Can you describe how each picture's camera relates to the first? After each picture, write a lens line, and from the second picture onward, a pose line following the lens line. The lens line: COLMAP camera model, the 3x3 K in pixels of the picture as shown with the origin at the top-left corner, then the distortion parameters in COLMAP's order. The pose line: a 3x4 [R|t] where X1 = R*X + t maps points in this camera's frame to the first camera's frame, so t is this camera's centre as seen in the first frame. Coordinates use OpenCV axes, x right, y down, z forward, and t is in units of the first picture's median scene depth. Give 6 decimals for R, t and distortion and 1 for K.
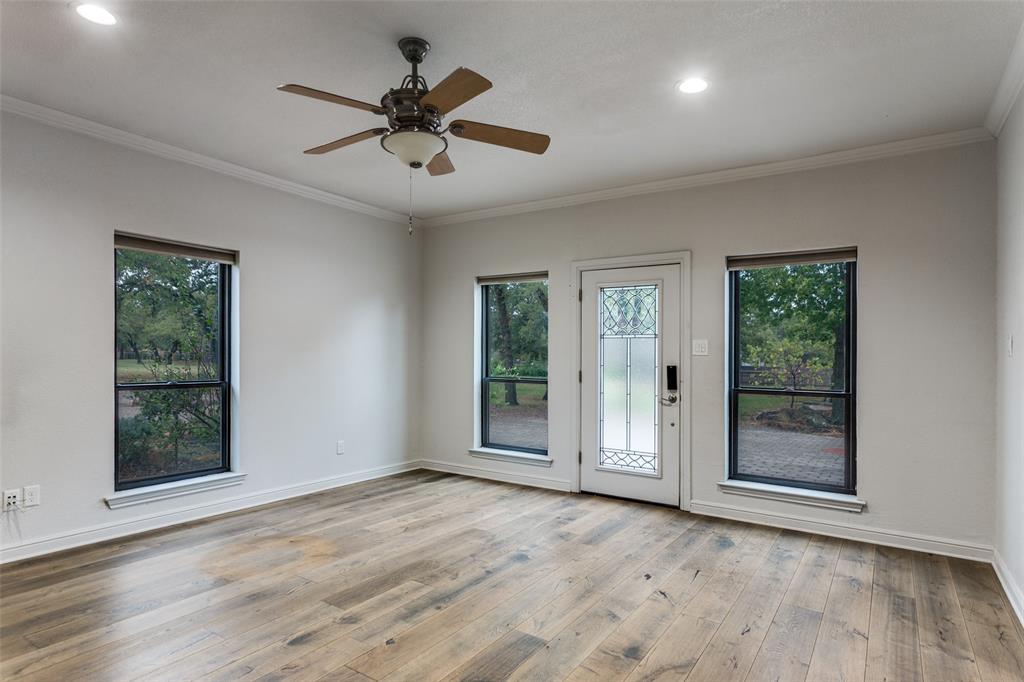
lens RADIAL K [[566.1, 0, 511.0], [0, 566.1, 360.2], [0, 0, 1]] dist [-0.000569, 0.000638]
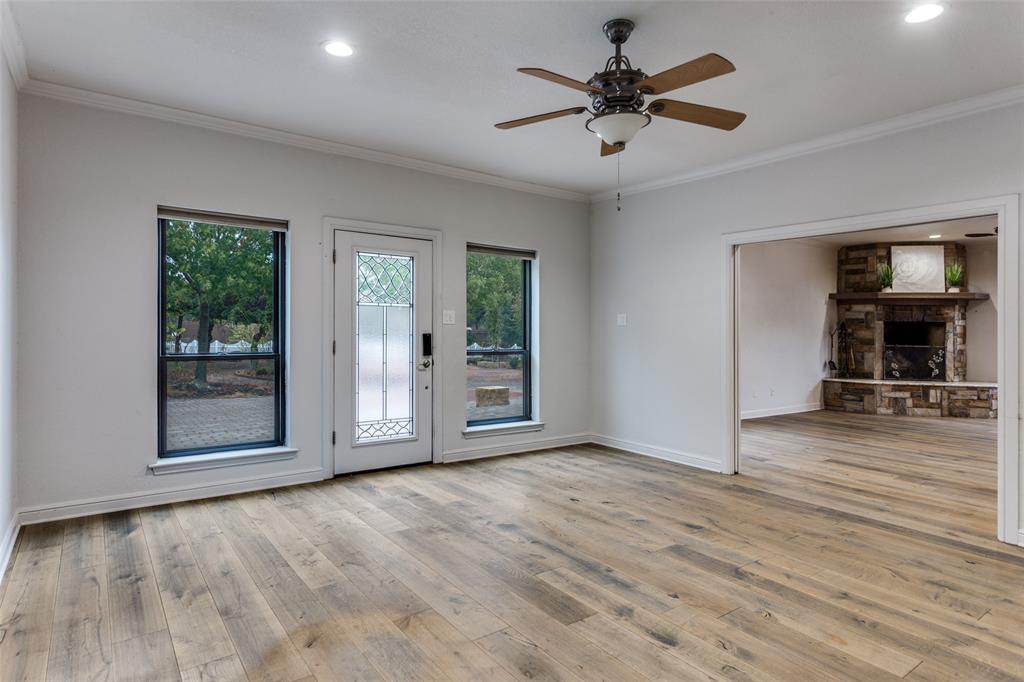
lens RADIAL K [[568.4, 0, 510.8], [0, 568.4, 323.1], [0, 0, 1]] dist [0.001312, 0.001326]
pose [[0.339017, -0.001216, 0.940779, -0.744771], [-0.001288, 0.999998, 0.001757, -0.013507], [-0.940779, -0.001807, 0.339015, 0.515586]]
